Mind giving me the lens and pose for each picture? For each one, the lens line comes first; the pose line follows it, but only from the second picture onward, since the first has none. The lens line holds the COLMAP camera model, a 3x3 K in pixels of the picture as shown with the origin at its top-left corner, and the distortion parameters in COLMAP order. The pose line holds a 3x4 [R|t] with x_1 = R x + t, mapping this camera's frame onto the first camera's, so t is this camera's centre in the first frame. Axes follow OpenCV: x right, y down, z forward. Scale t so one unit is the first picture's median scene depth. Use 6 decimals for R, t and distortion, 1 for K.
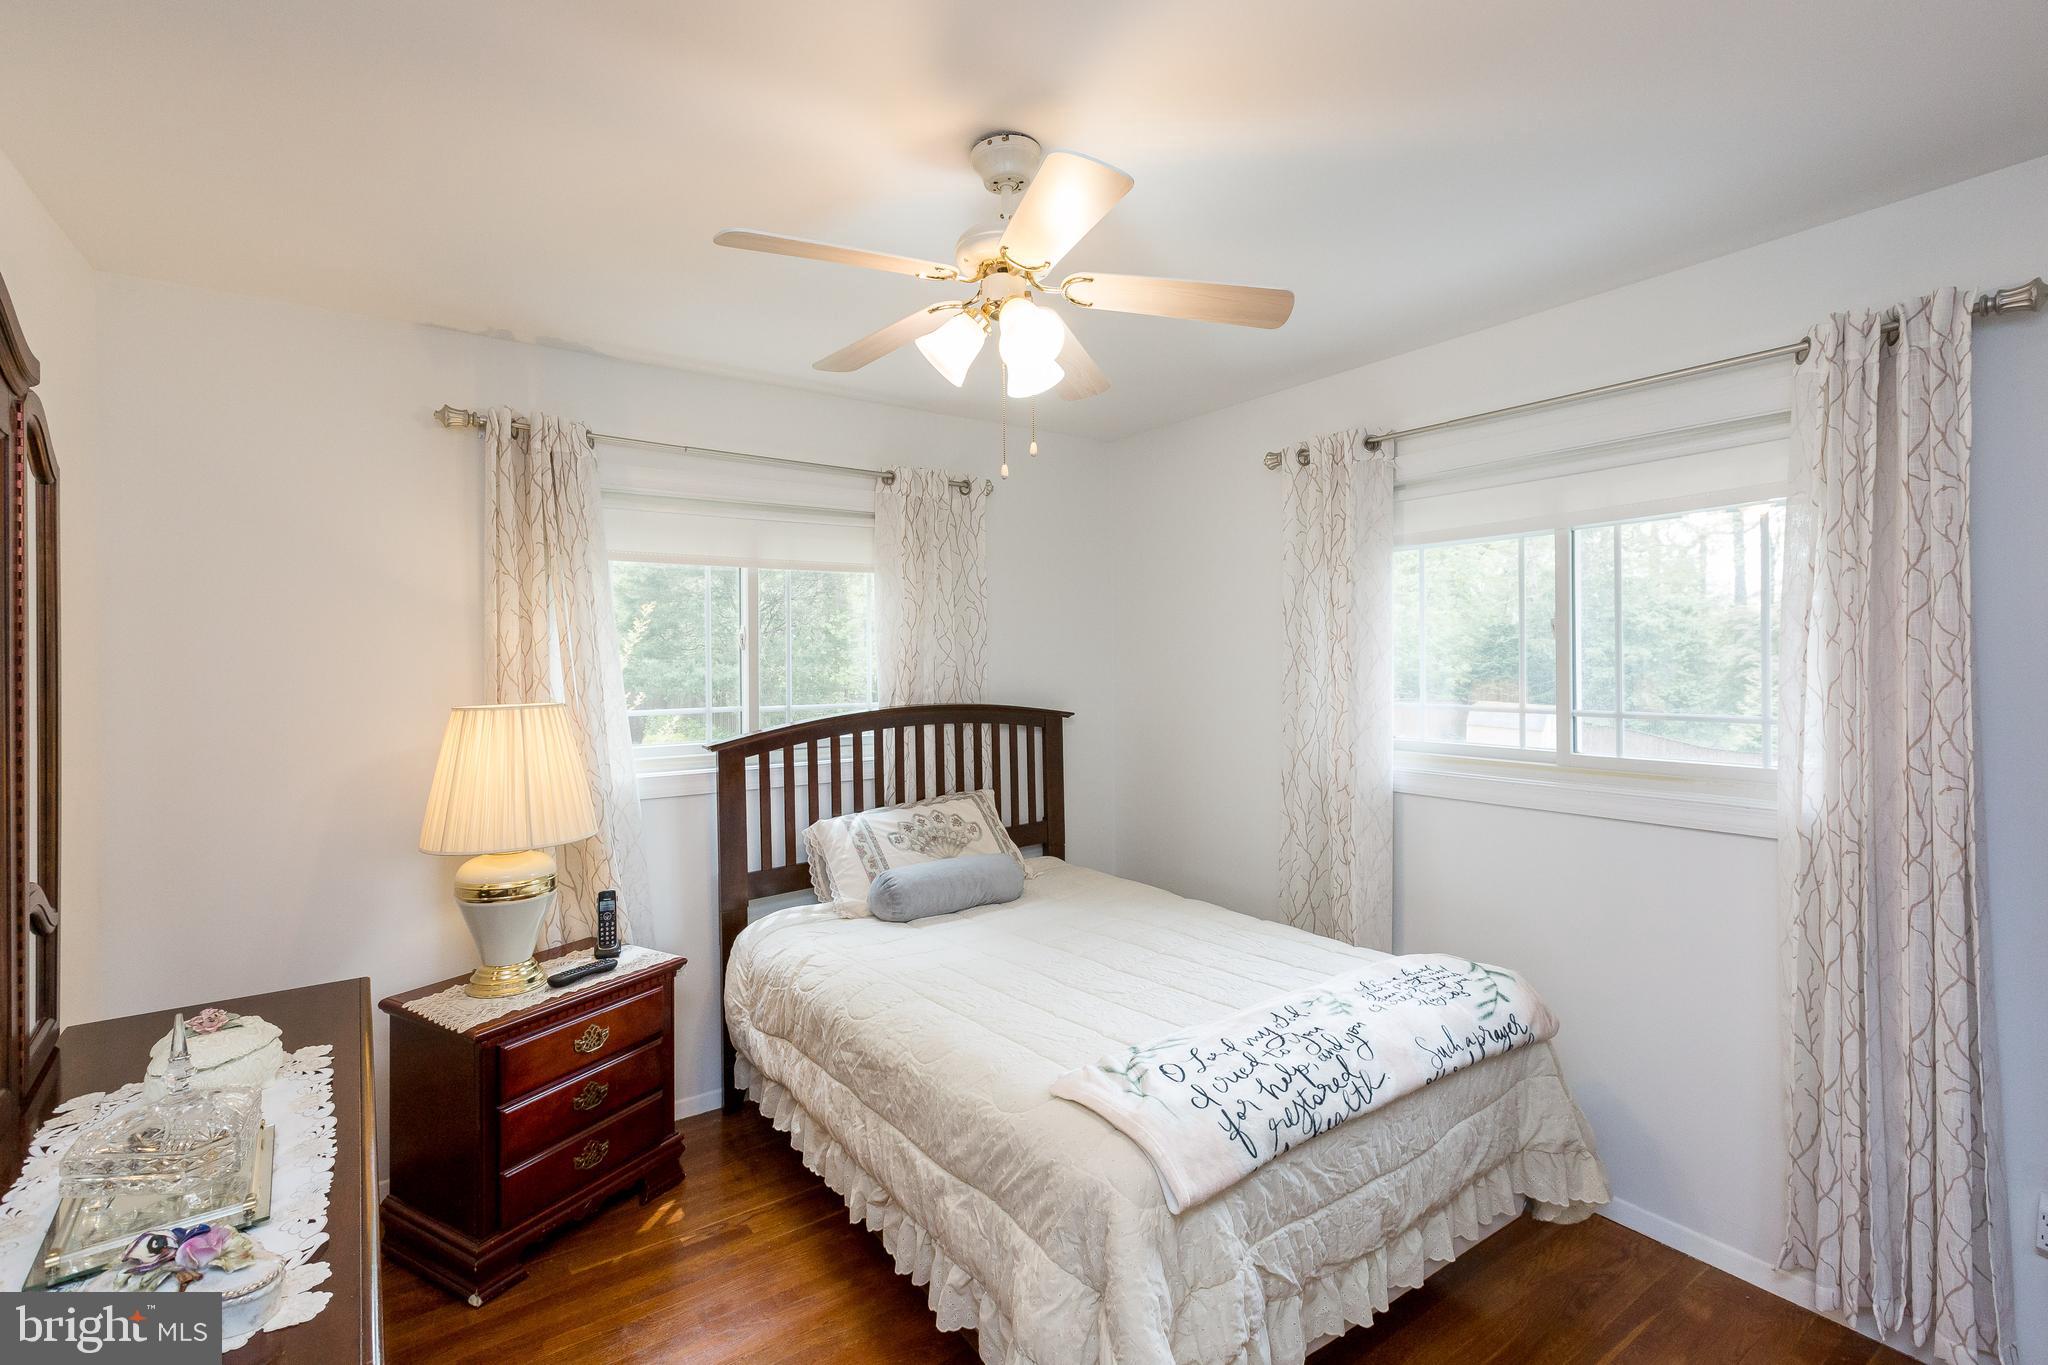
lens RADIAL K [[905.5, 0, 1019.5], [0, 905.5, 659.9], [0, 0, 1]] dist [0.000367, 0.000965]
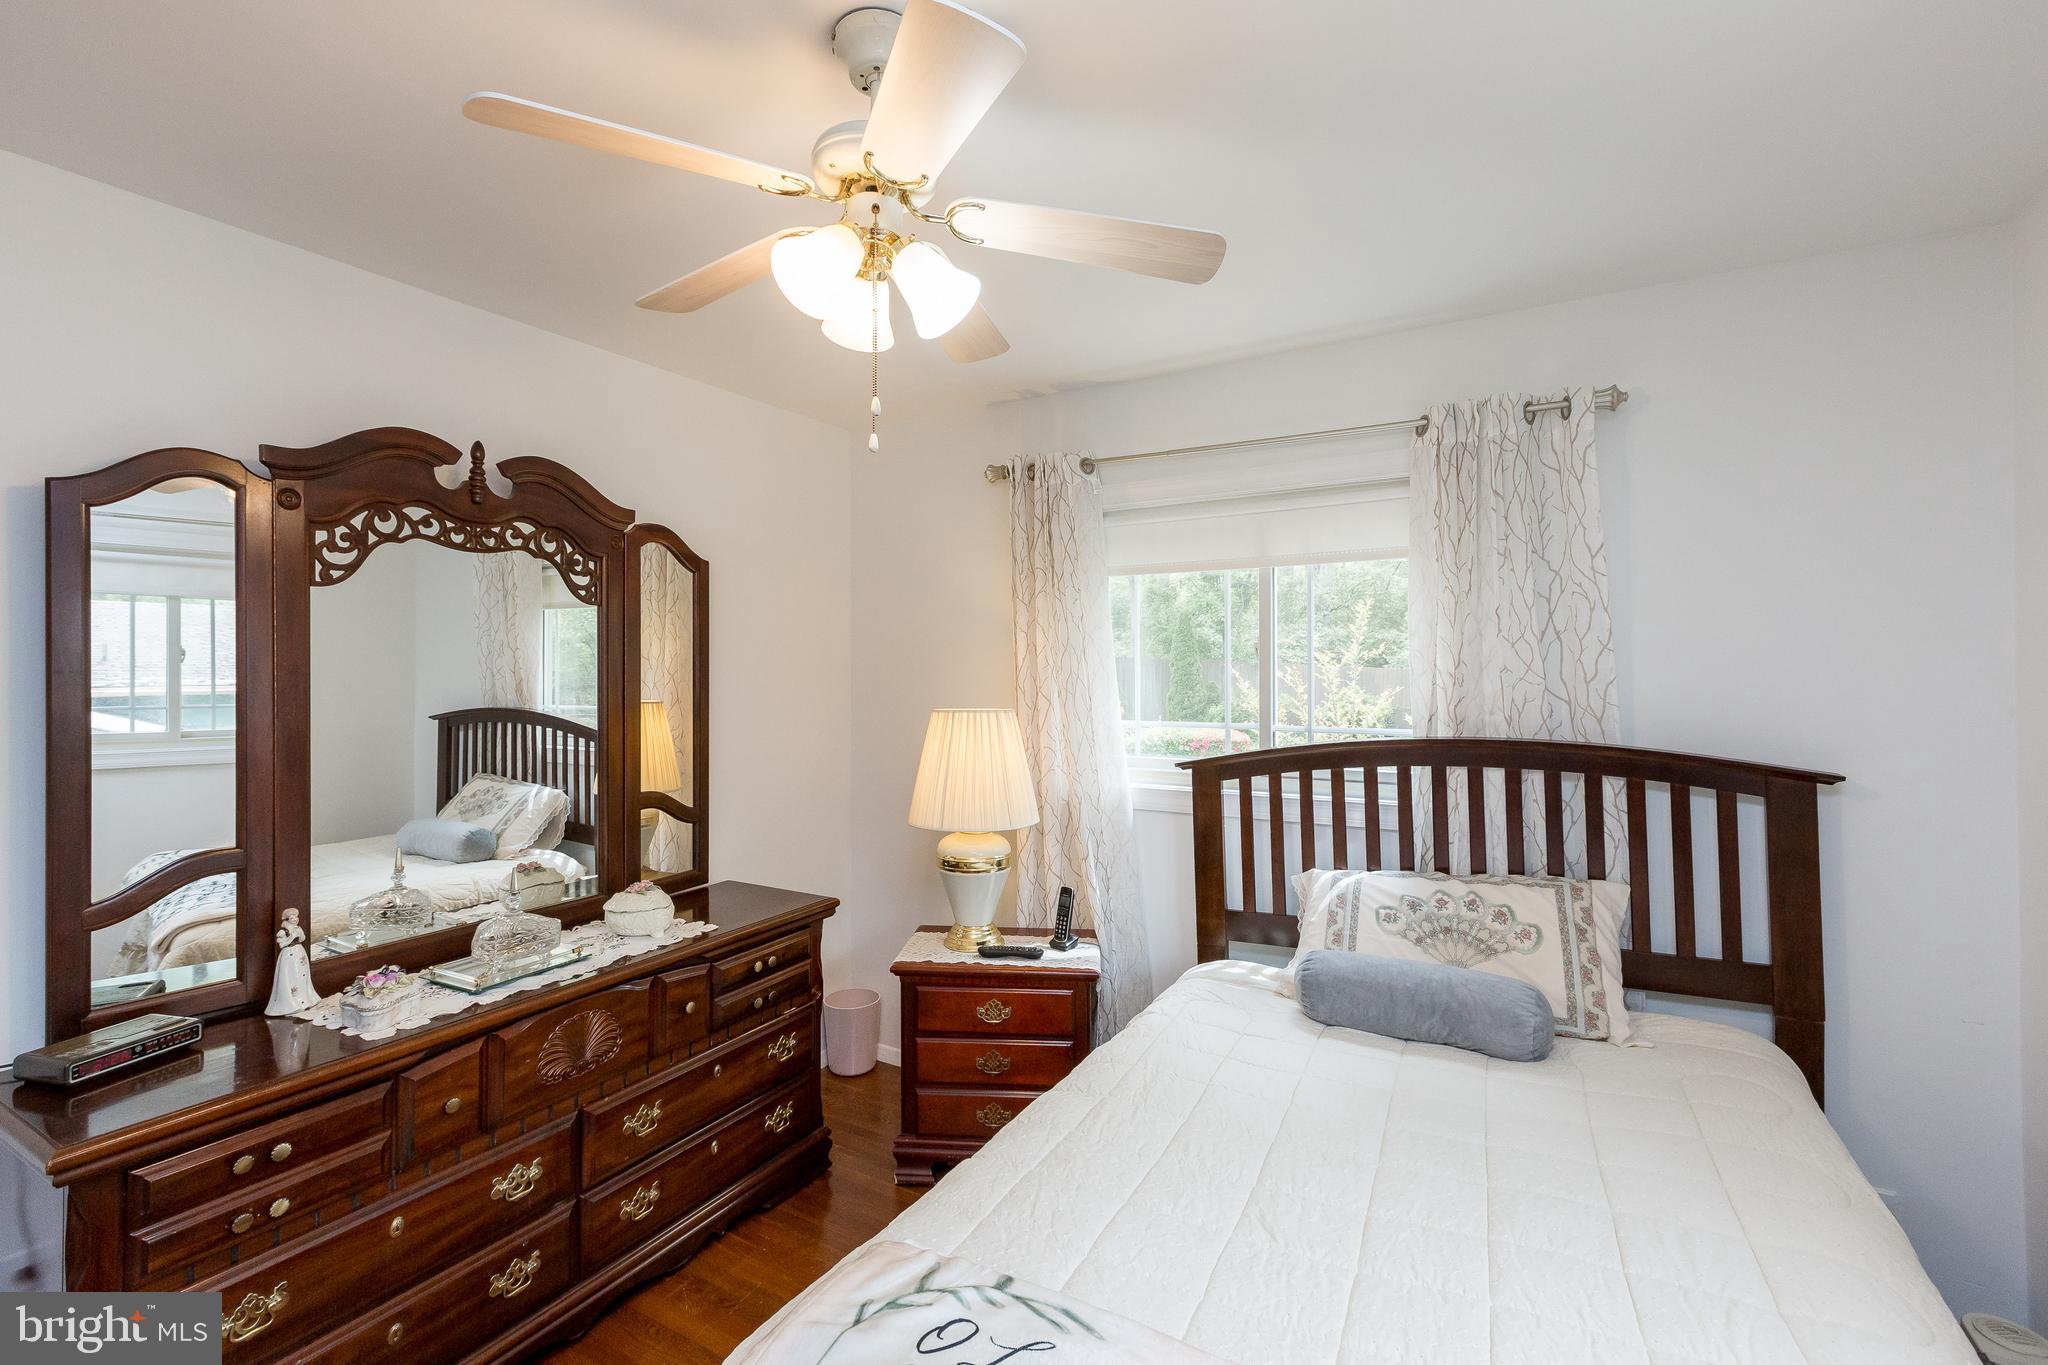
lens RADIAL K [[905.5, 0, 1019.5], [0, 905.5, 659.9], [0, 0, 1]] dist [0.000367, 0.000965]
pose [[0.414823, -0.001959, -0.909900, 0.412595], [-0.002698, 0.999991, -0.003383, -0.007850], [0.909898, 0.003859, 0.414814, 0.419720]]
